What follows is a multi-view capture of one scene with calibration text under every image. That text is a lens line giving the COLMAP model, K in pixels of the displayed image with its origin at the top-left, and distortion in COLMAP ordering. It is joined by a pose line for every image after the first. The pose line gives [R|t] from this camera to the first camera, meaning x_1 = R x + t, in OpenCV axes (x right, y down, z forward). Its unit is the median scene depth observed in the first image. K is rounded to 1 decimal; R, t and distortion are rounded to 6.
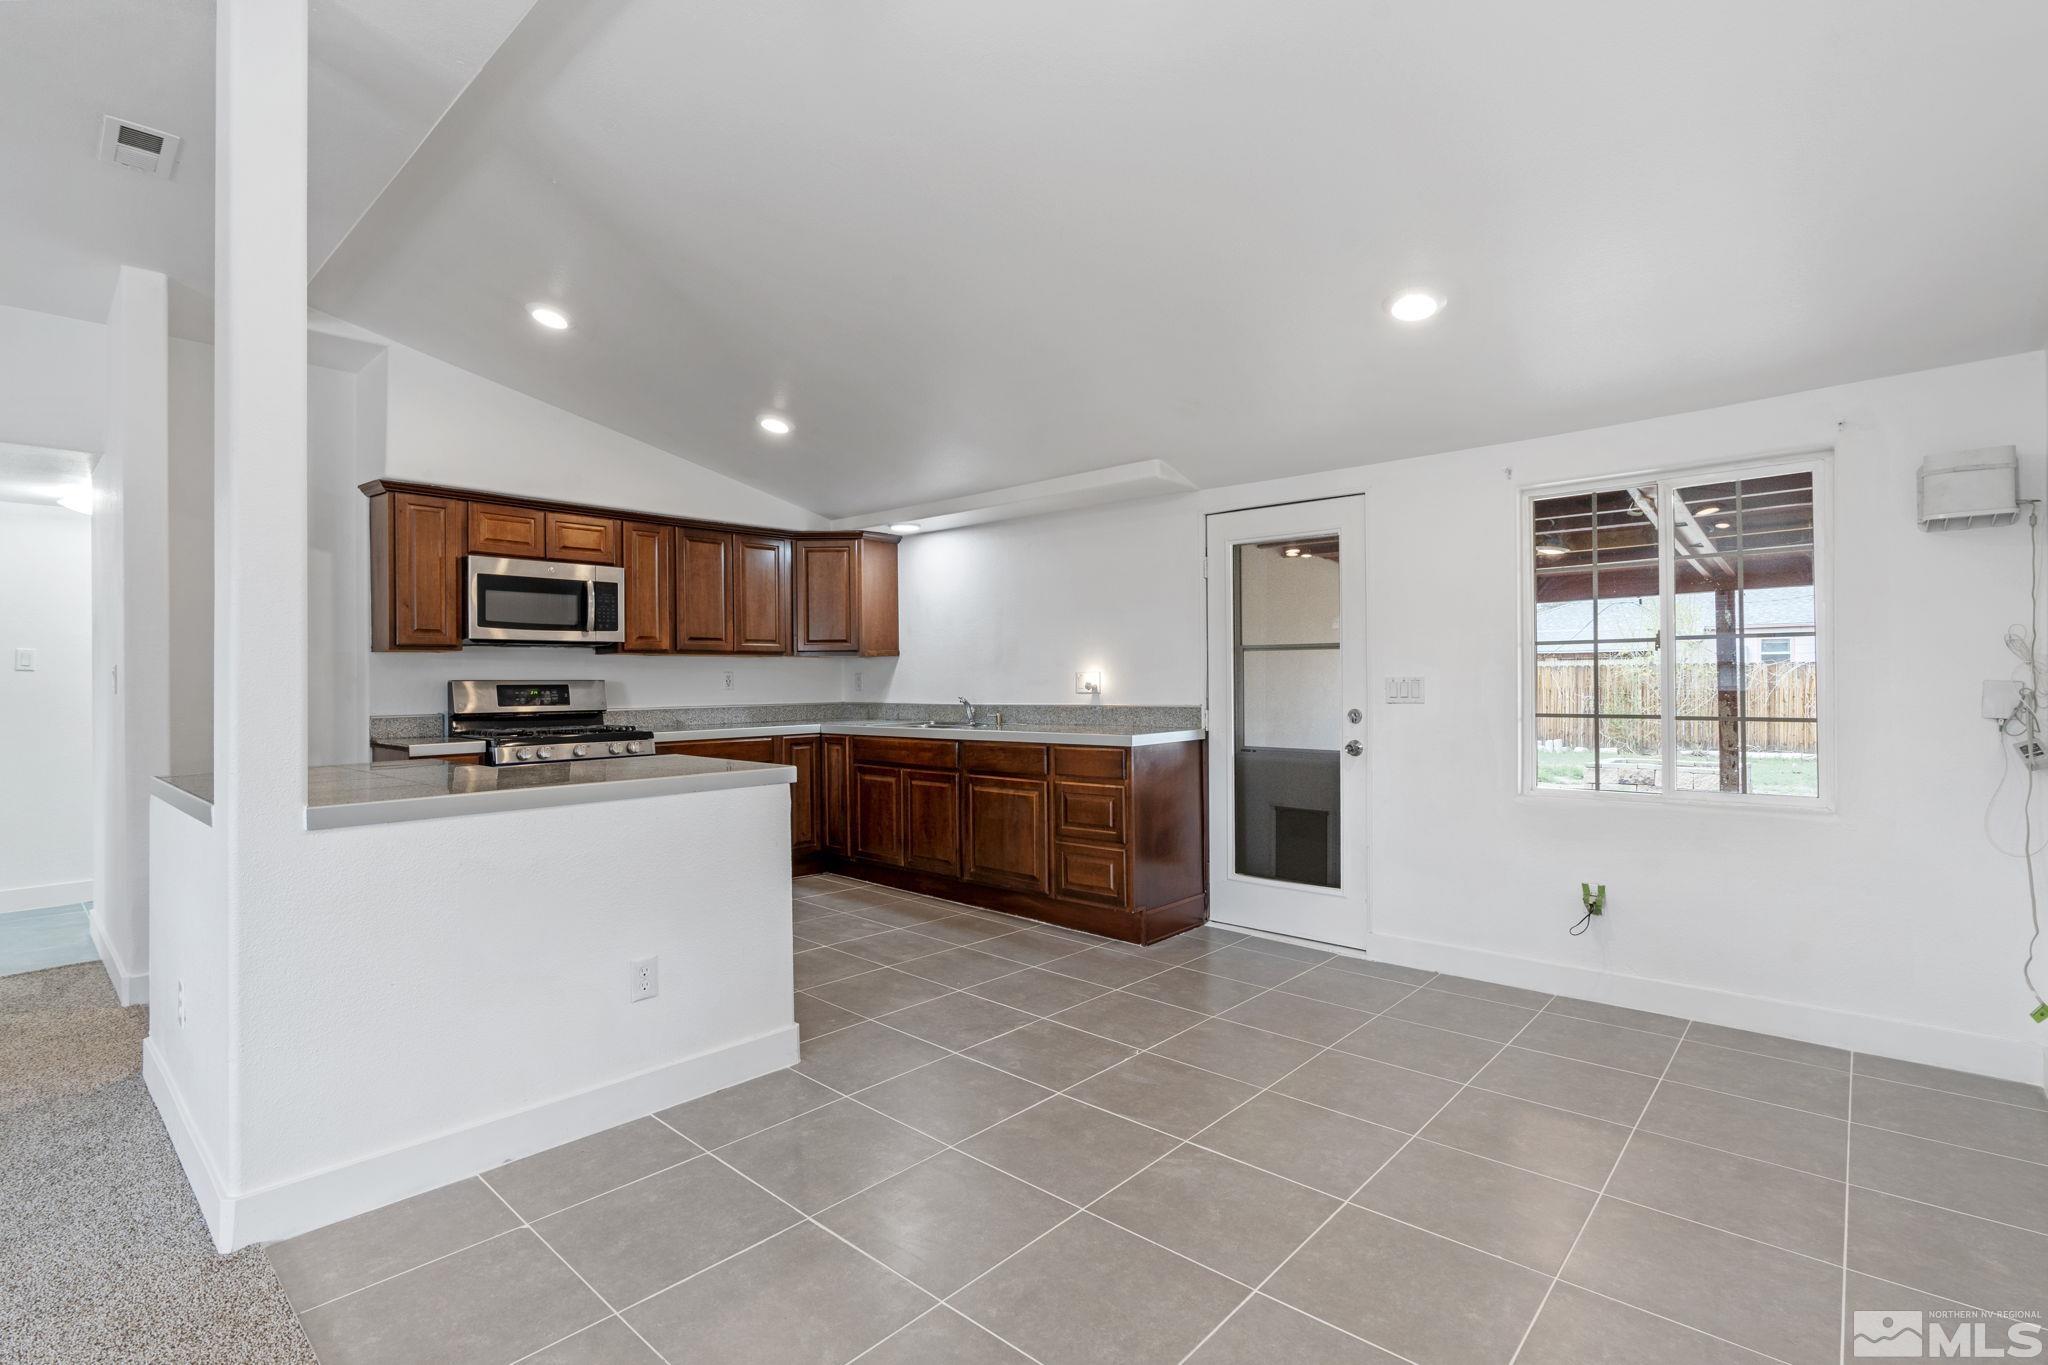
lens RADIAL K [[930.7, 0, 1033.9], [0, 930.7, 683.0], [0, 0, 1]] dist [-0.011717, 0.004109]
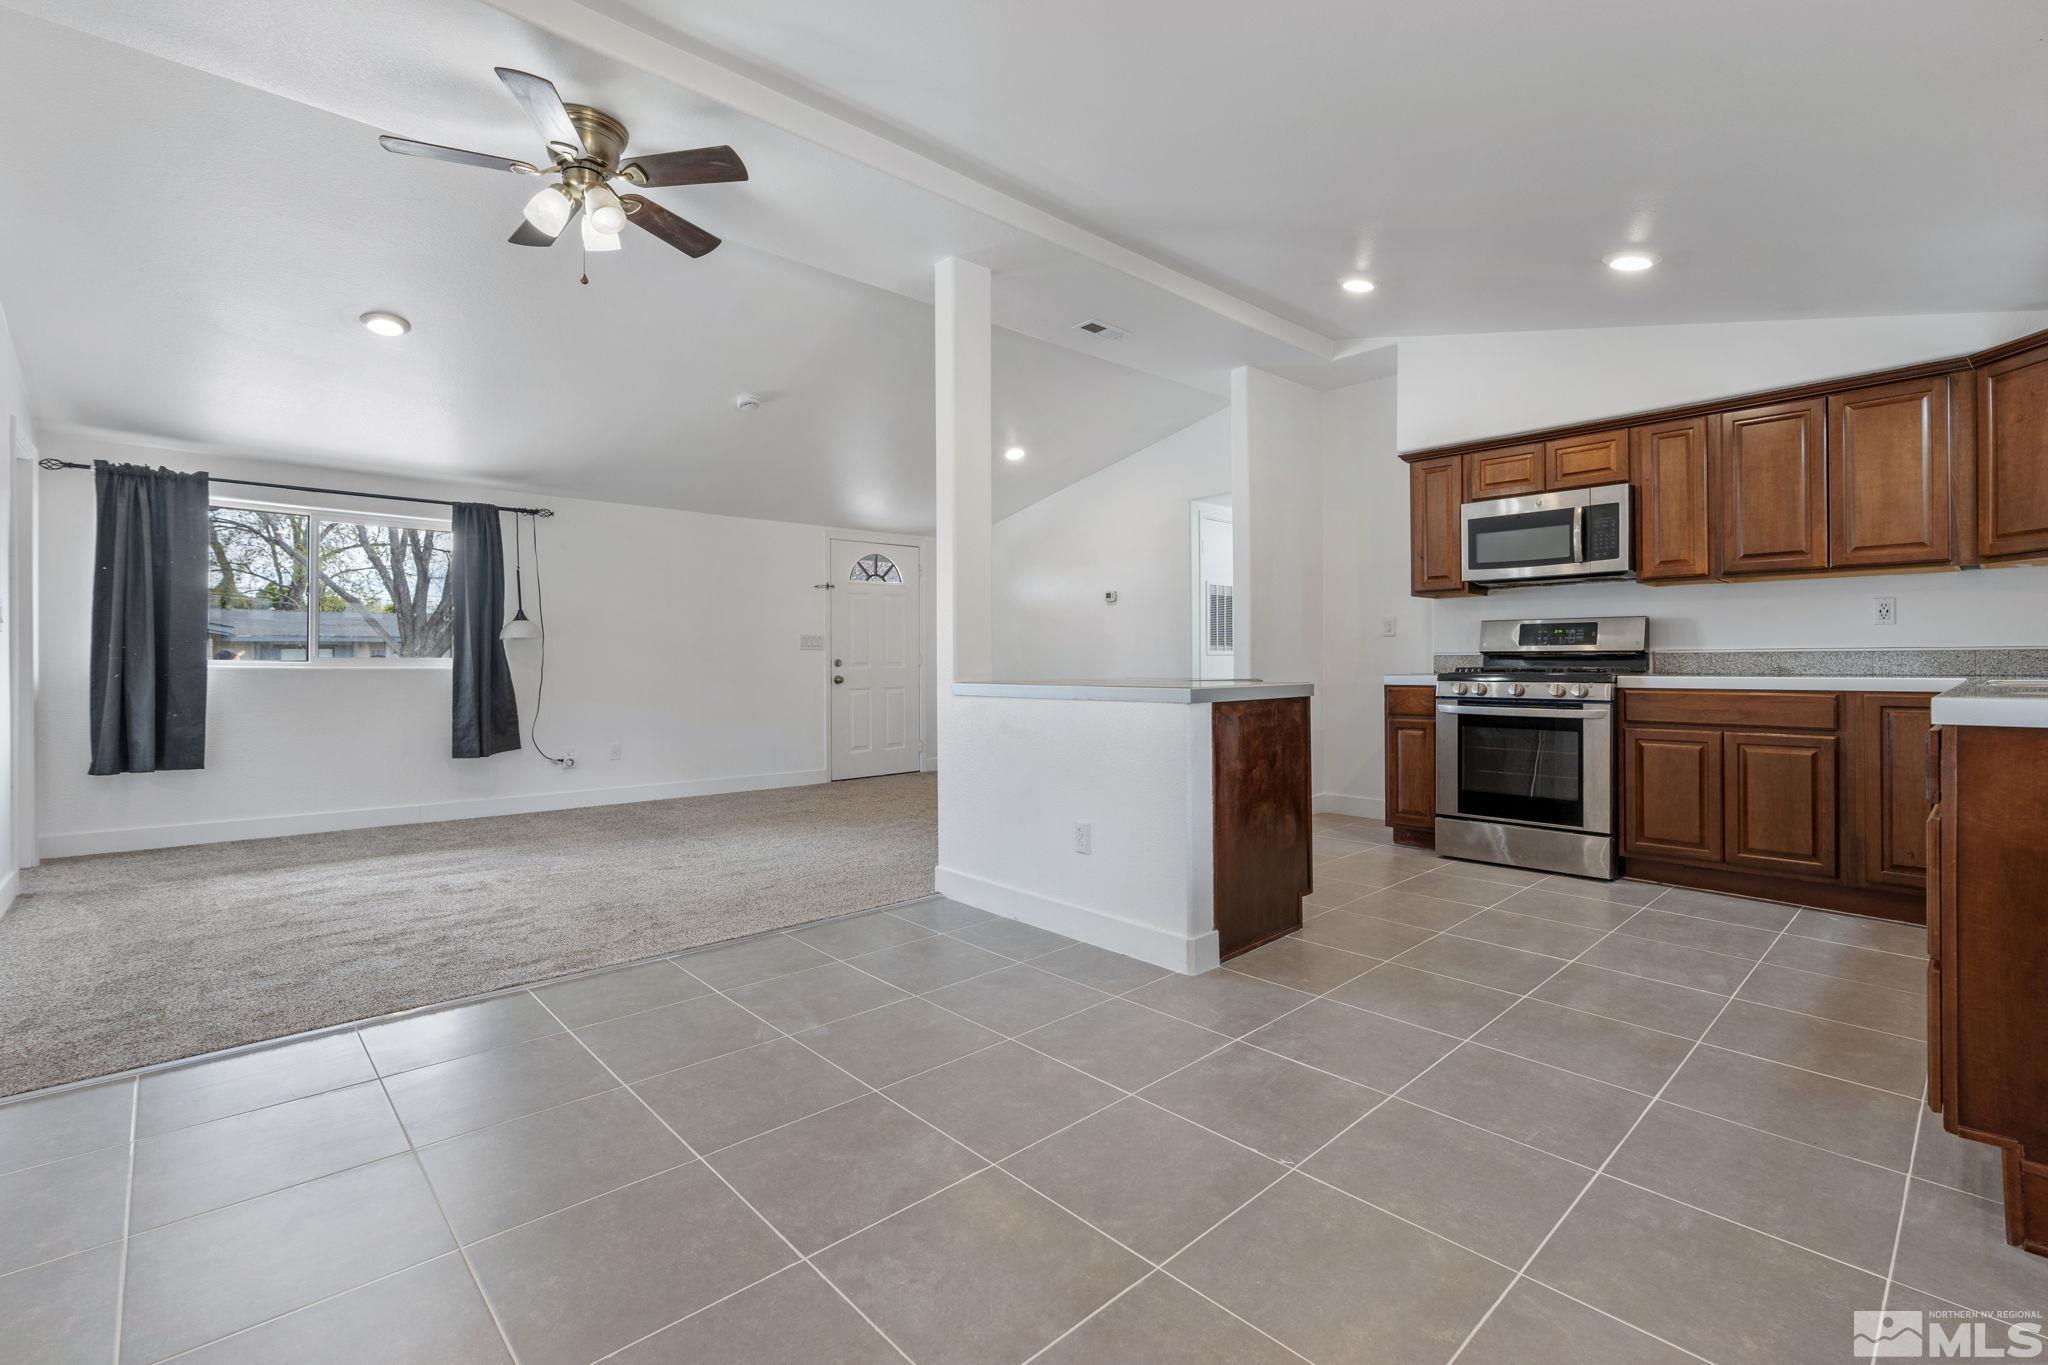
lens RADIAL K [[930.7, 0, 1030.2], [0, 930.7, 663.0], [0, 0, 1]] dist [-0.011717, 0.004109]
pose [[-0.095888, 0.012947, -0.995308, 0.510345], [0.006408, 0.999903, 0.012389, 0.030077], [0.995371, -0.005190, -0.095962, 0.596418]]
